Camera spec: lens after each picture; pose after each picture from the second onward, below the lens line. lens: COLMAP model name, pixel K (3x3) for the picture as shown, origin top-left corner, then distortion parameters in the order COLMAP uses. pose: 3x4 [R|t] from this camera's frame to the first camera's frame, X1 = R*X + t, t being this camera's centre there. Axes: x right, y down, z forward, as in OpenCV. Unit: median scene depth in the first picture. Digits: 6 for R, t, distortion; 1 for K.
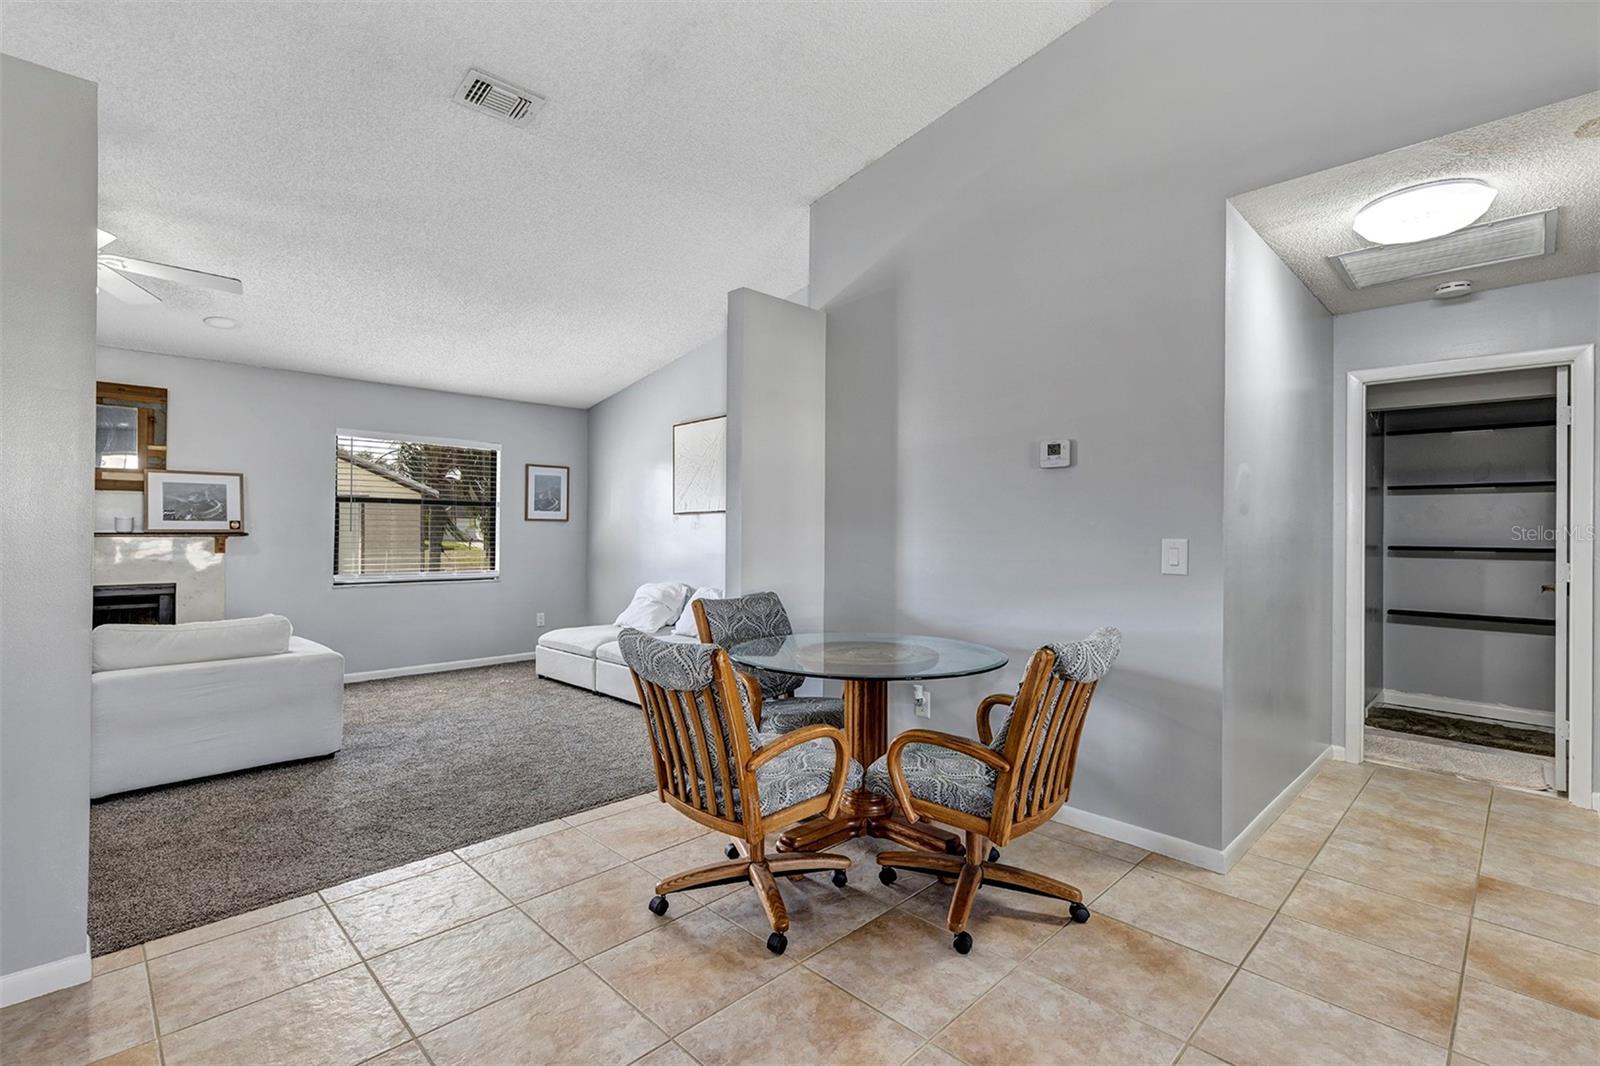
lens RADIAL K [[727.9, 0, 790.9], [0, 727.9, 528.4], [0, 0, 1]] dist [0.009764, 0.000230]
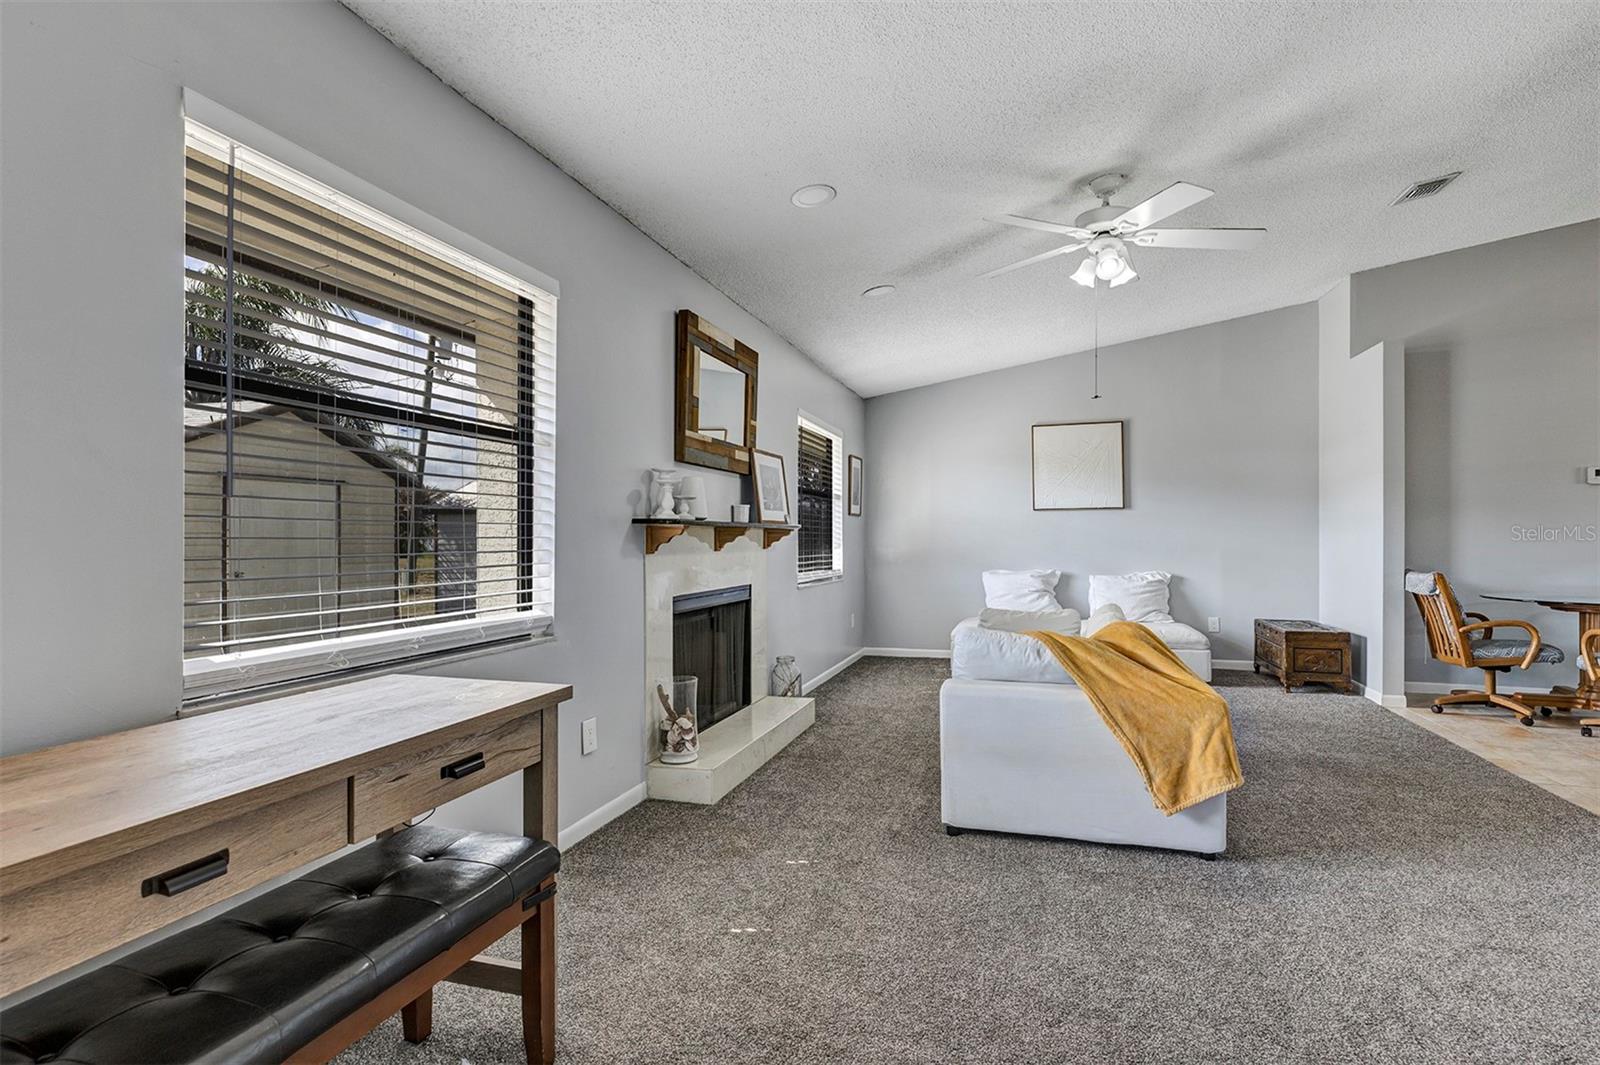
lens RADIAL K [[819.8, 0, 799.8], [0, 819.8, 528.3], [0, 0, 1]] dist [0.006396, -0.002069]
pose [[0.876543, 0.001940, 0.481320, -1.214315], [0.000925, 0.999983, -0.005716, 0.015362], [-0.481323, 0.005456, 0.876526, 0.151578]]
